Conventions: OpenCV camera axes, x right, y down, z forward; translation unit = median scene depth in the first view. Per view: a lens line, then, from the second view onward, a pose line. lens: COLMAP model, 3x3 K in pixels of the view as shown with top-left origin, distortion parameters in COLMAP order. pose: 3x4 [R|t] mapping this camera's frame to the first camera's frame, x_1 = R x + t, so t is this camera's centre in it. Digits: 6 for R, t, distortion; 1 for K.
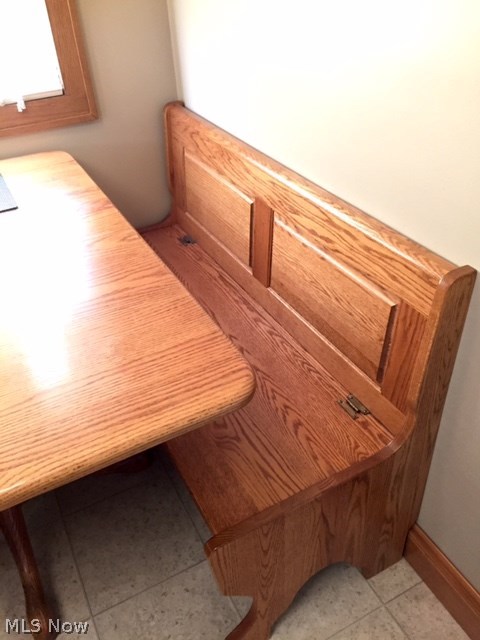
lens RADIAL K [[549.6, 0, 238.2], [0, 549.6, 321.8], [0, 0, 1]] dist [0.035027, -0.019350]
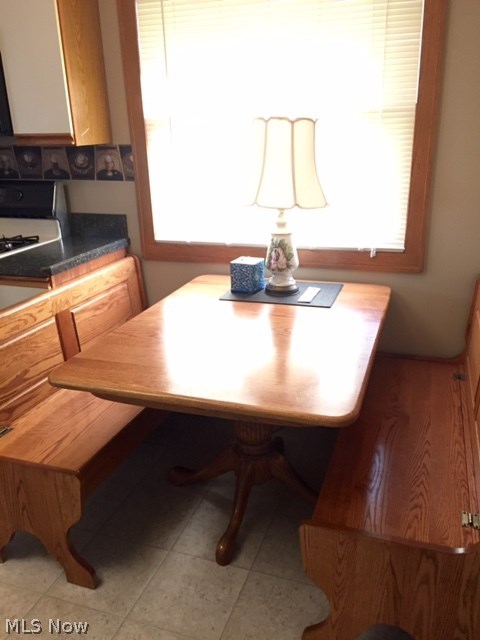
lens RADIAL K [[549.6, 0, 240.7], [0, 549.6, 320.2], [0, 0, 1]] dist [0.035027, -0.019350]
pose [[0.686051, 0.267759, -0.676491, 0.530420], [-0.436029, 0.895650, -0.087688, 0.082429], [0.582420, 0.355128, 0.731212, -0.314673]]
